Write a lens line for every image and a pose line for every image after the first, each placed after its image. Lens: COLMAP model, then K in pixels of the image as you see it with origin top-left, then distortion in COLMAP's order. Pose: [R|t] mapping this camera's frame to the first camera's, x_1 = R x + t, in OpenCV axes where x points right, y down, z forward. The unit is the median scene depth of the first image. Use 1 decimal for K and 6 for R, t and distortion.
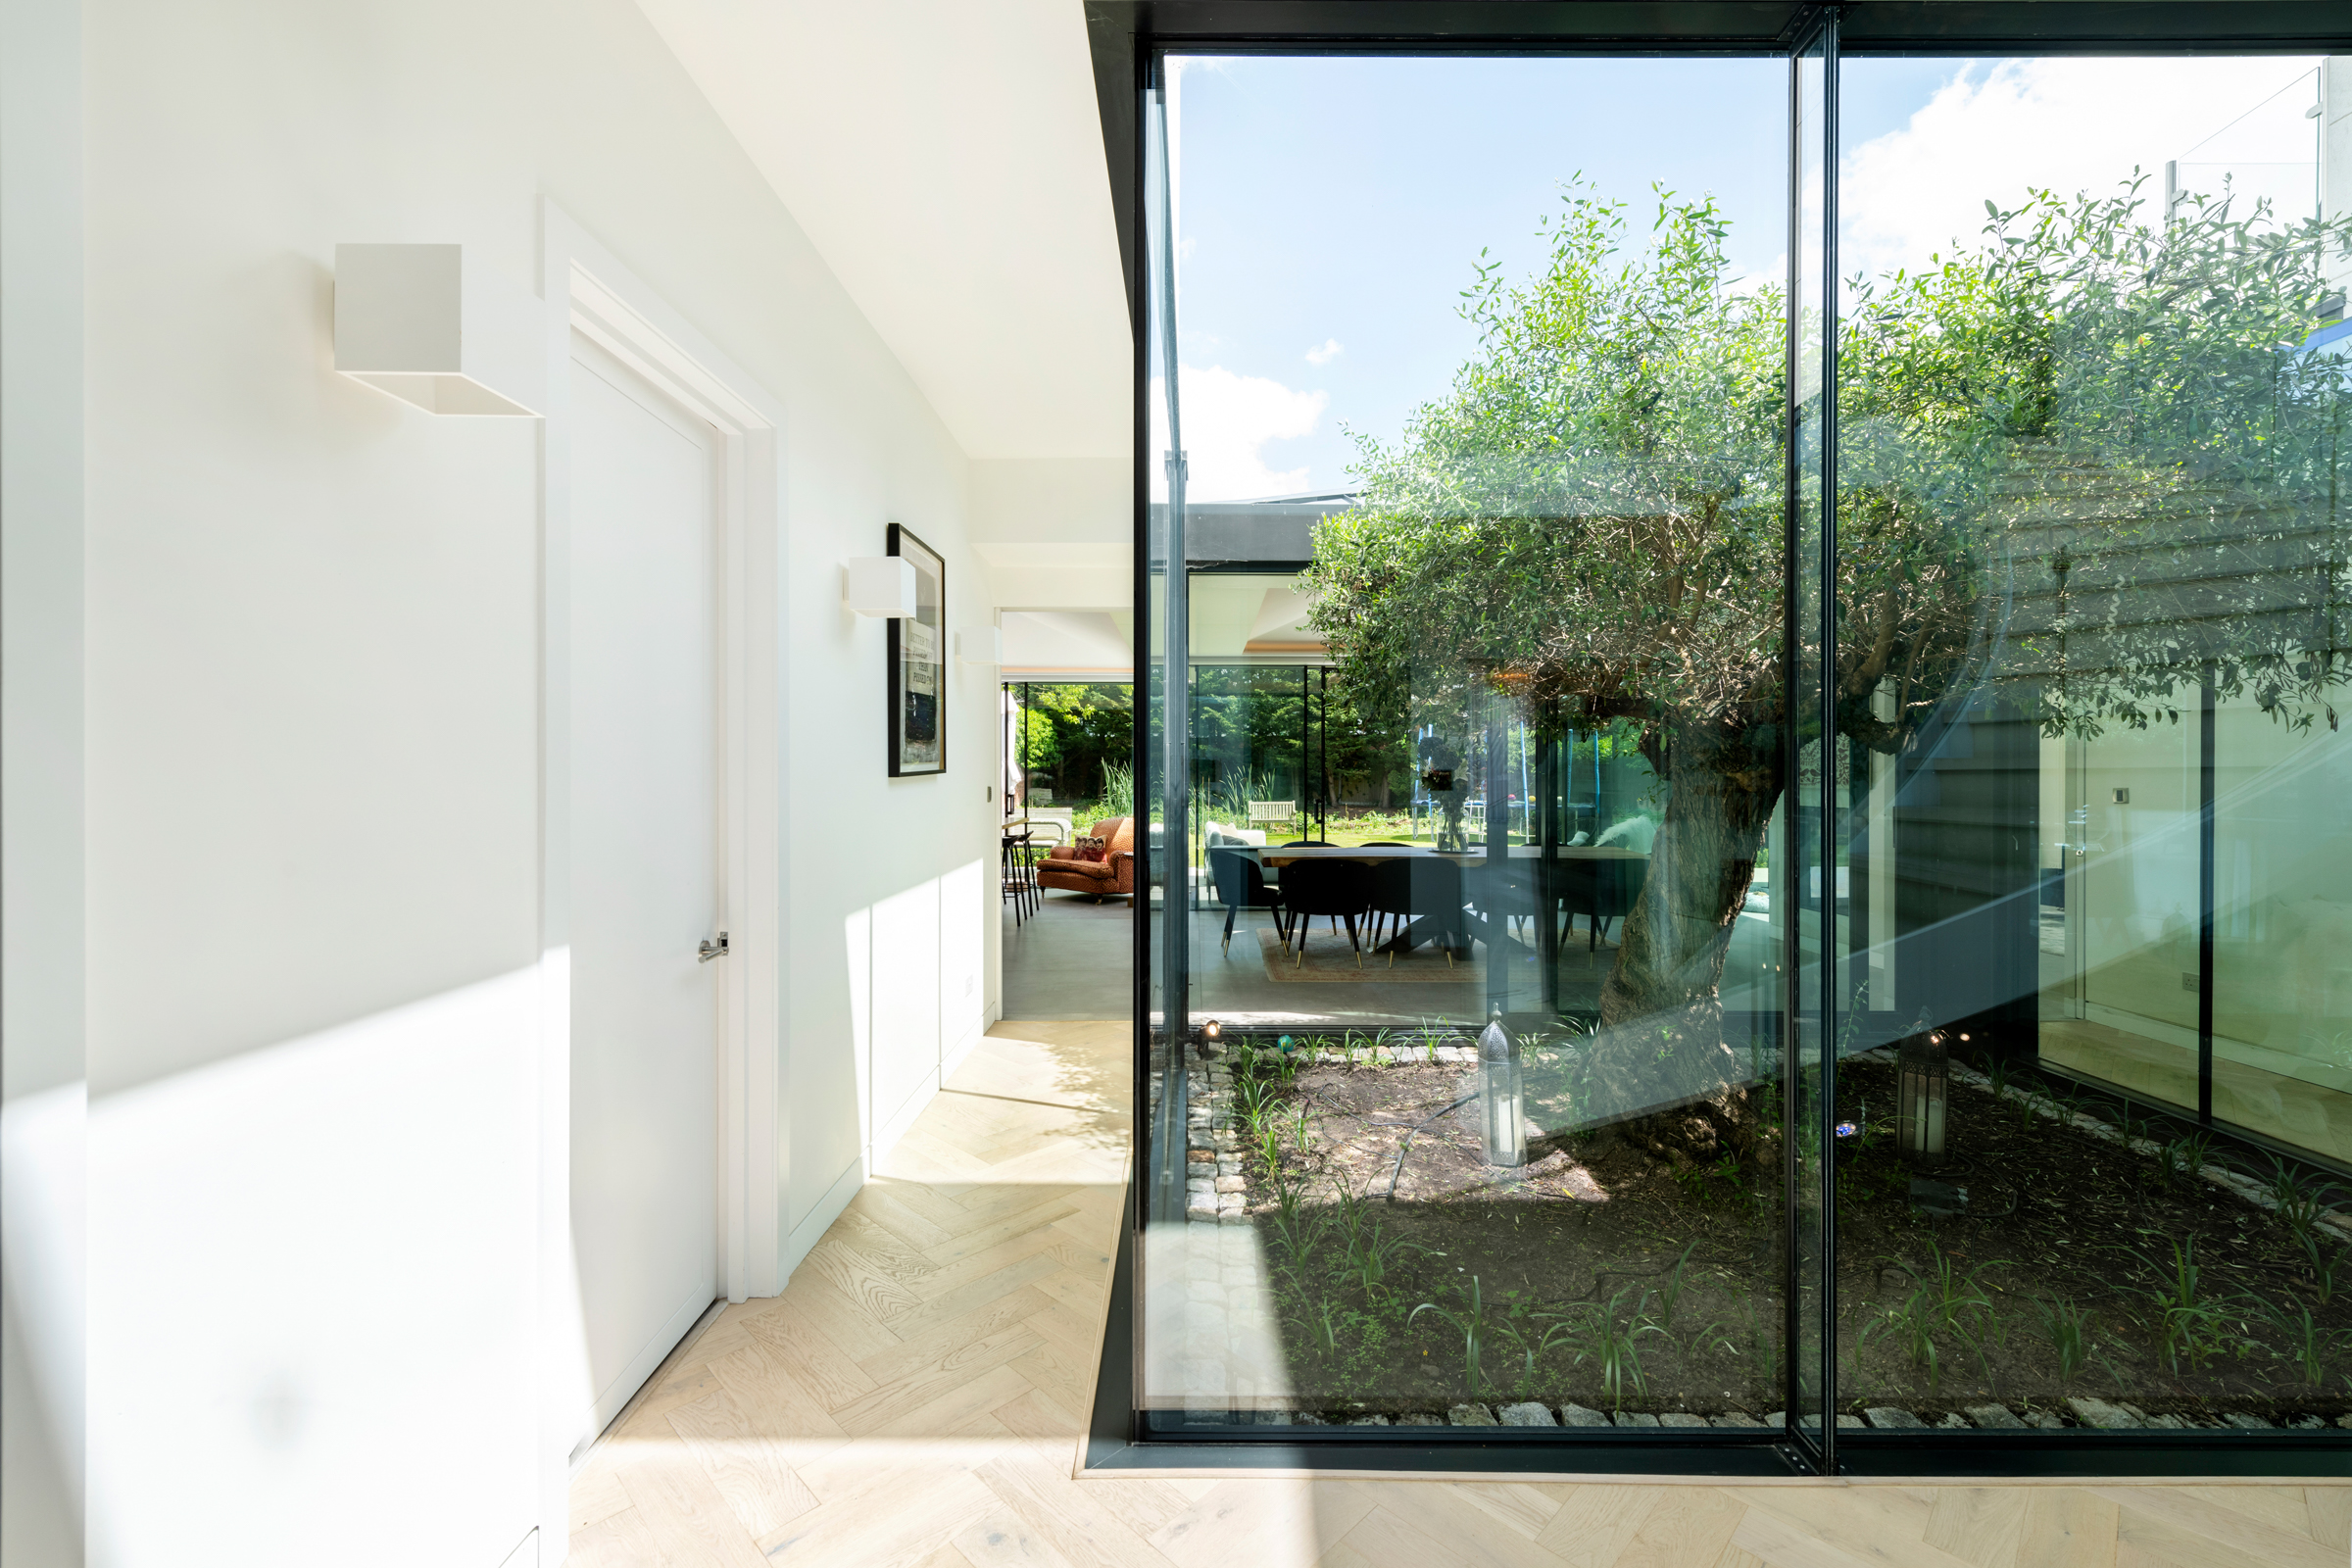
lens RADIAL K [[953.0, 0, 1177.1], [0, 953.0, 777.9], [0, 0, 1]] dist [-0.000862, -0.000741]
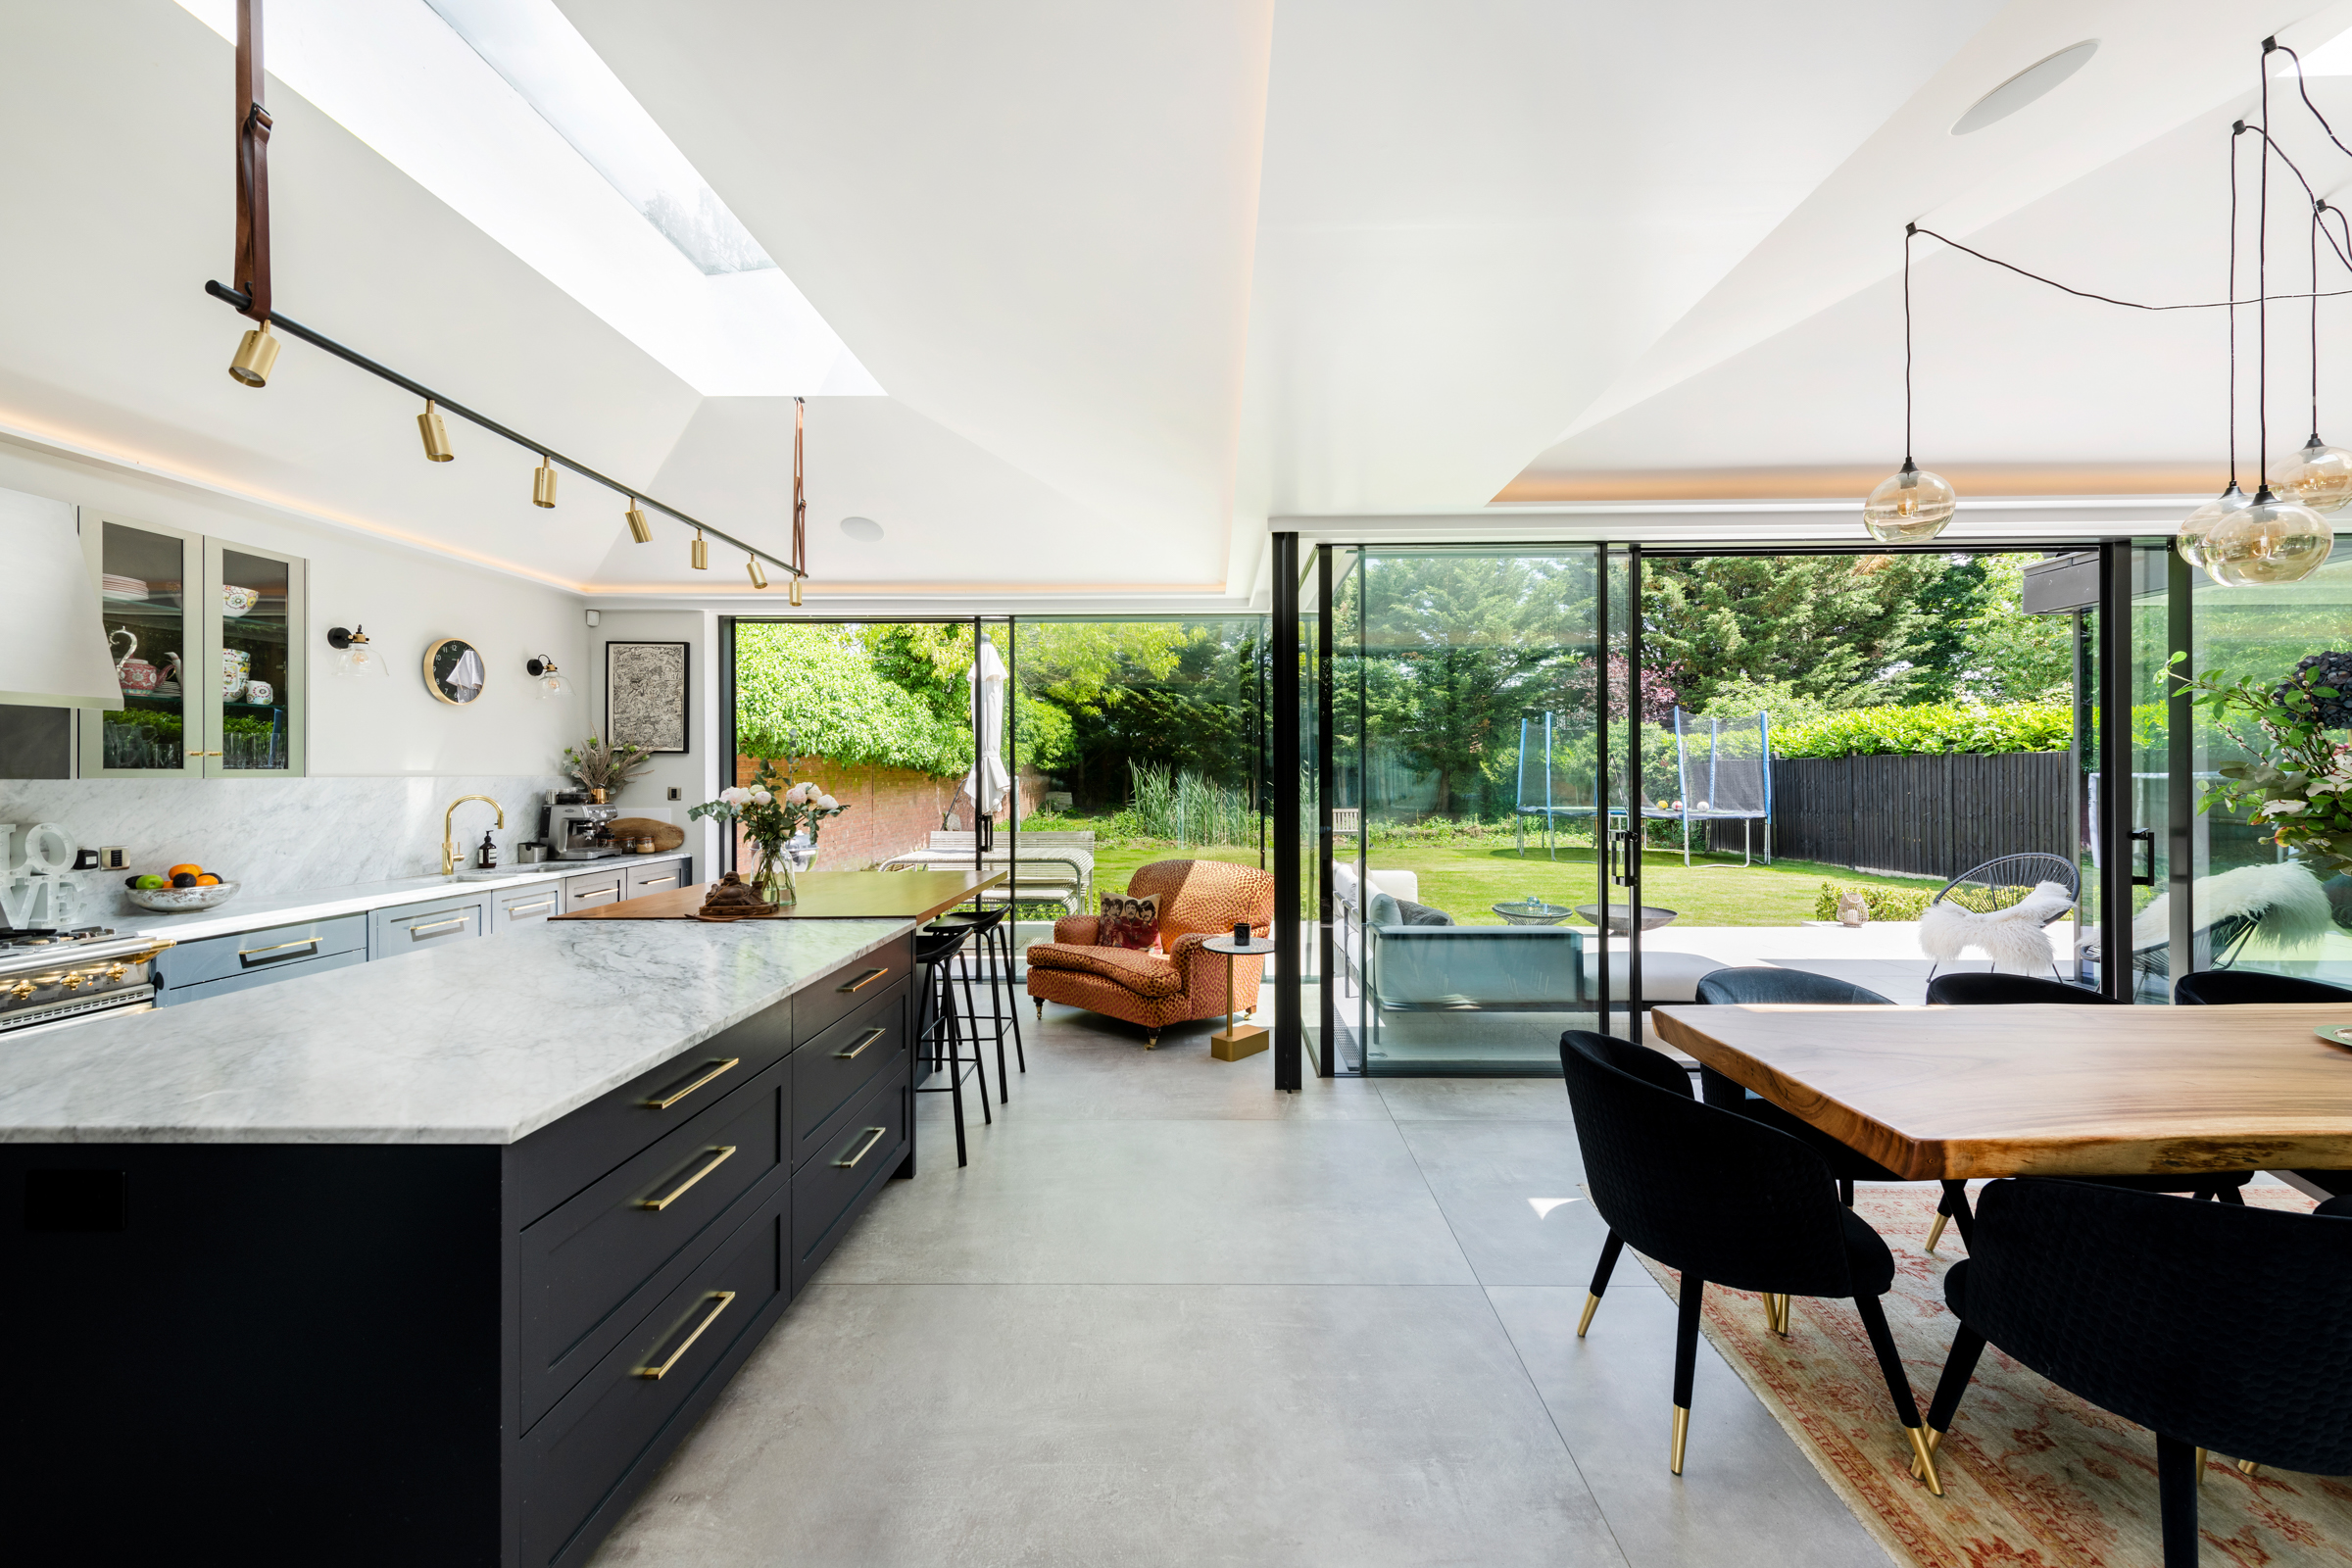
lens RADIAL K [[915.2, 0, 1184.8], [0, 915.2, 775.3], [0, 0, 1]] dist [0.011636, -0.002228]
pose [[0.999932, -0.003922, -0.010965, -0.020493], [0.003877, 0.999984, -0.004121, -0.001501], [0.010981, 0.004078, 0.999931, 0.184051]]
